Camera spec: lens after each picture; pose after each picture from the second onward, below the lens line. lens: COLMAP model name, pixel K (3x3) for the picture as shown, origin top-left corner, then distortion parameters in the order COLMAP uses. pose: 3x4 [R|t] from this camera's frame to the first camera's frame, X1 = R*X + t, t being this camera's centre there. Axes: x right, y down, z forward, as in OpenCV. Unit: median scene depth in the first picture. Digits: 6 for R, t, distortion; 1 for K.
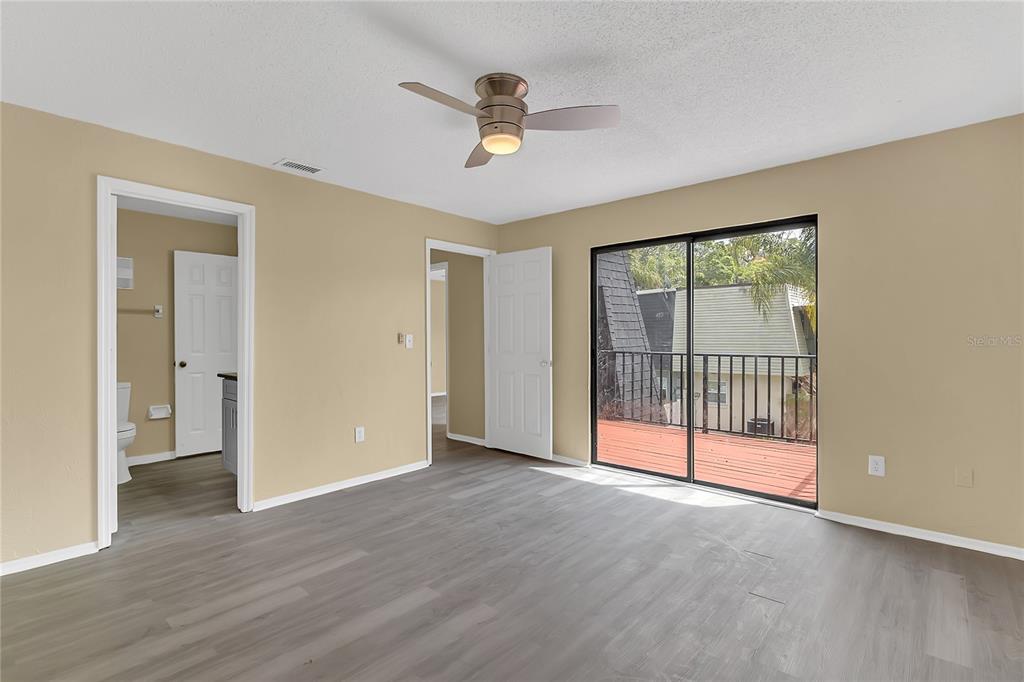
lens RADIAL K [[481.4, 0, 509.8], [0, 481.4, 331.0], [0, 0, 1]] dist [0.001598, -0.004967]
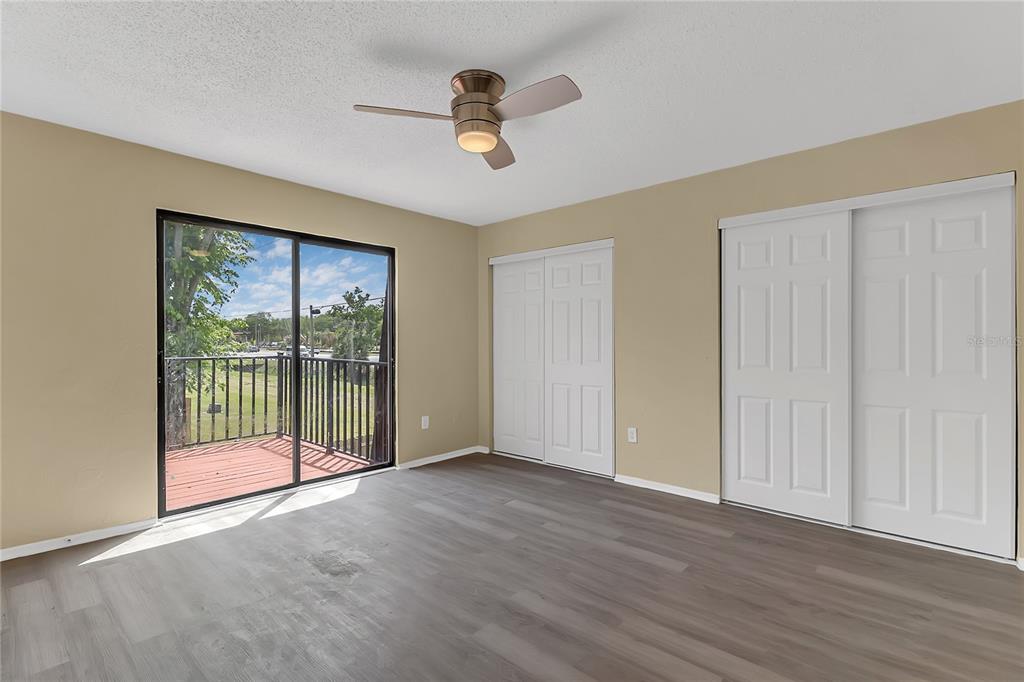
lens RADIAL K [[481.4, 0, 512.6], [0, 481.4, 339.7], [0, 0, 1]] dist [0.001598, -0.004967]
pose [[-0.005026, 0.005640, 0.999971, -0.667111], [-0.016195, 0.999852, -0.005720, 0.014698], [-0.999856, -0.016224, -0.004934, 0.620605]]
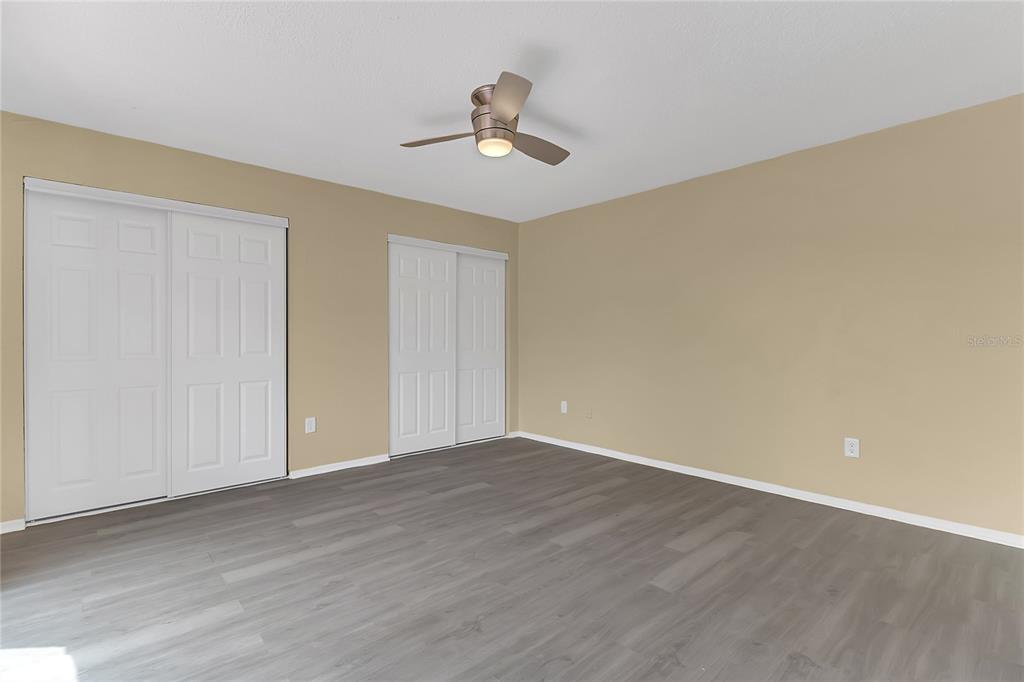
lens RADIAL K [[481.4, 0, 508.4], [0, 481.4, 340.9], [0, 0, 1]] dist [0.001598, -0.004967]
pose [[-0.995315, 0.004088, 0.096594, -0.102751], [0.002890, 0.999917, -0.012533, 0.048258], [-0.096637, -0.012195, -0.995245, 1.393330]]
